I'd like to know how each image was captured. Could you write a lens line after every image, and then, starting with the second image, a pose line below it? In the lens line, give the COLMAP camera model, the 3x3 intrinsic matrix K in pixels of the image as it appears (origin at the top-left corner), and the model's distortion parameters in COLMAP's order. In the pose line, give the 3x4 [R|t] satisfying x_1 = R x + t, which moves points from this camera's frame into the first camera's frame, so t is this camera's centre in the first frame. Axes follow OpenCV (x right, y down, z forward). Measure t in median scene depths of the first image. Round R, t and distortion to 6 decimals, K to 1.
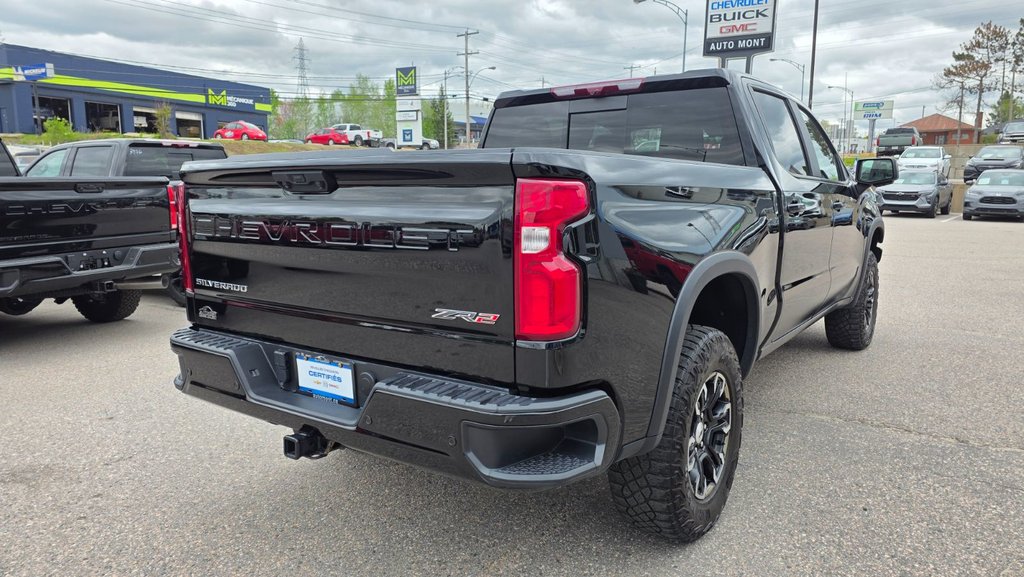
lens RADIAL K [[684.7, 0, 512.0], [0, 684.7, 288.5], [0, 0, 1]] dist [0.001869, -0.003869]
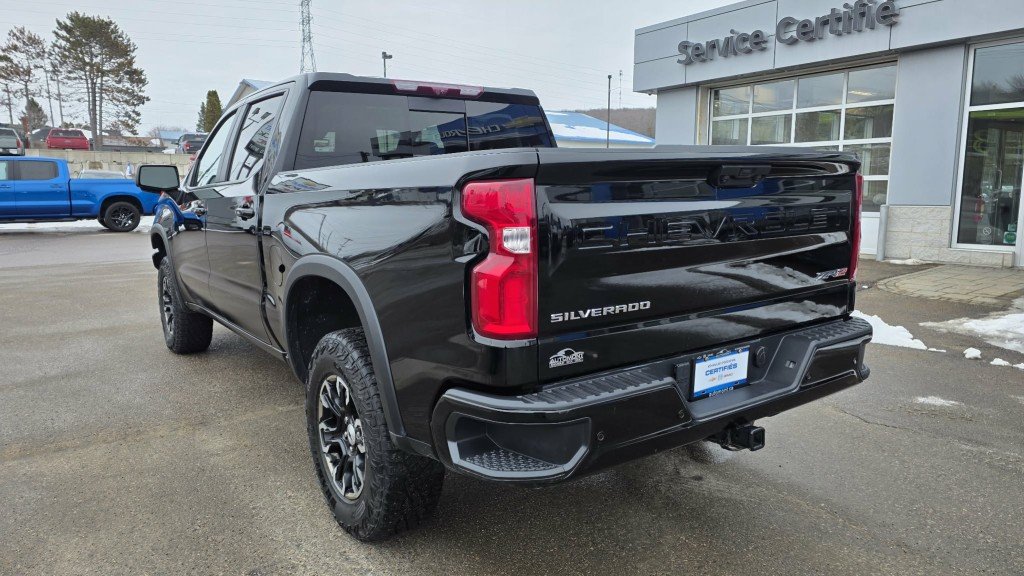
lens RADIAL K [[684.7, 0, 512.0], [0, 684.7, 288.0], [0, 0, 1]] dist [0.001869, -0.003869]
pose [[0.328337, -0.134599, 0.934921, -0.852883], [0.143283, 0.985438, 0.091552, -0.083273], [-0.933630, 0.103898, 0.342842, 0.607330]]
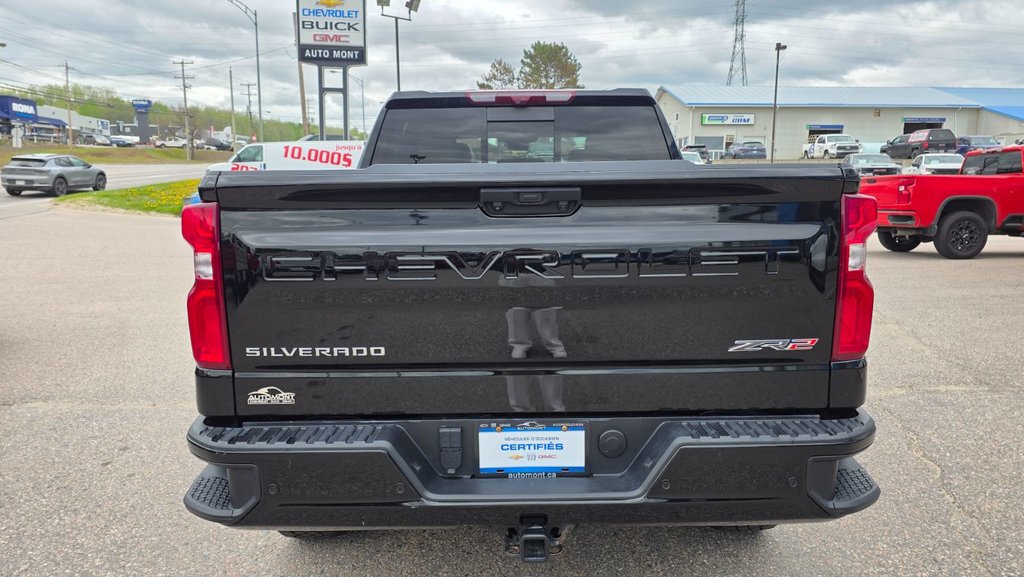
lens RADIAL K [[669.4, 0, 509.0], [0, 669.4, 290.6], [0, 0, 1]] dist [0.045422, -0.001735]
pose [[0.811542, -0.086418, 0.577868, -0.472129], [0.088380, 0.995778, 0.024797, -0.046611], [-0.577571, 0.030948, 0.815753, 0.250255]]
